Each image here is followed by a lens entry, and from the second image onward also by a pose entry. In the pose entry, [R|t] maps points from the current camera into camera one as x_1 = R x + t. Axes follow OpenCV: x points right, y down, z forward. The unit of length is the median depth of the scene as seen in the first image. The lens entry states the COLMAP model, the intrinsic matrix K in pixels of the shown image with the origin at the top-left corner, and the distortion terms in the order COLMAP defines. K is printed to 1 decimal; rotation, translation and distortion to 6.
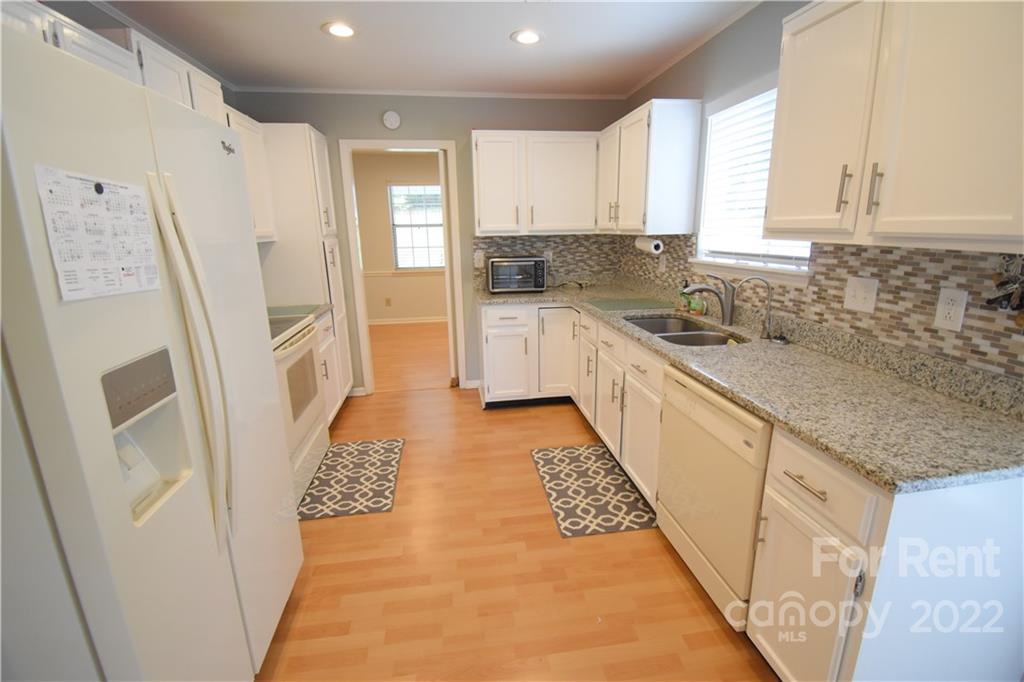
lens RADIAL K [[450.0, 0, 512.0], [0, 450.0, 341.0], [0, 0, 1]] dist [0.018436, -0.025930]
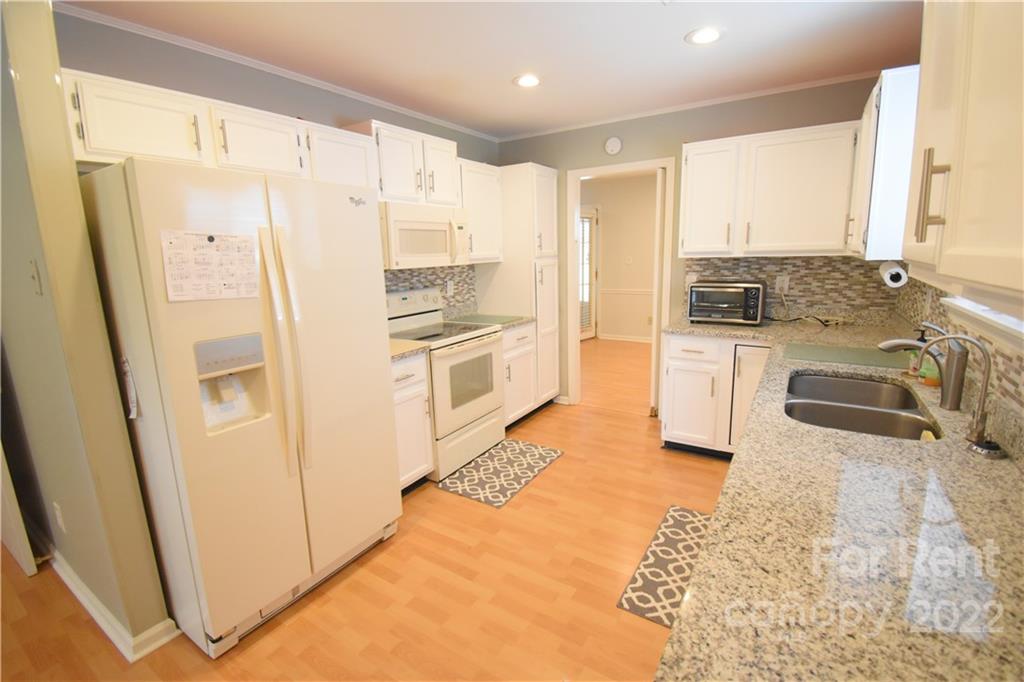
lens RADIAL K [[450.0, 0, 512.0], [0, 450.0, 341.0], [0, 0, 1]] dist [0.018436, -0.025930]
pose [[0.756987, 0.123910, -0.641574, 0.296571], [-0.145654, 0.989150, 0.019184, -0.037560], [0.636989, 0.078925, 0.766822, 0.105789]]
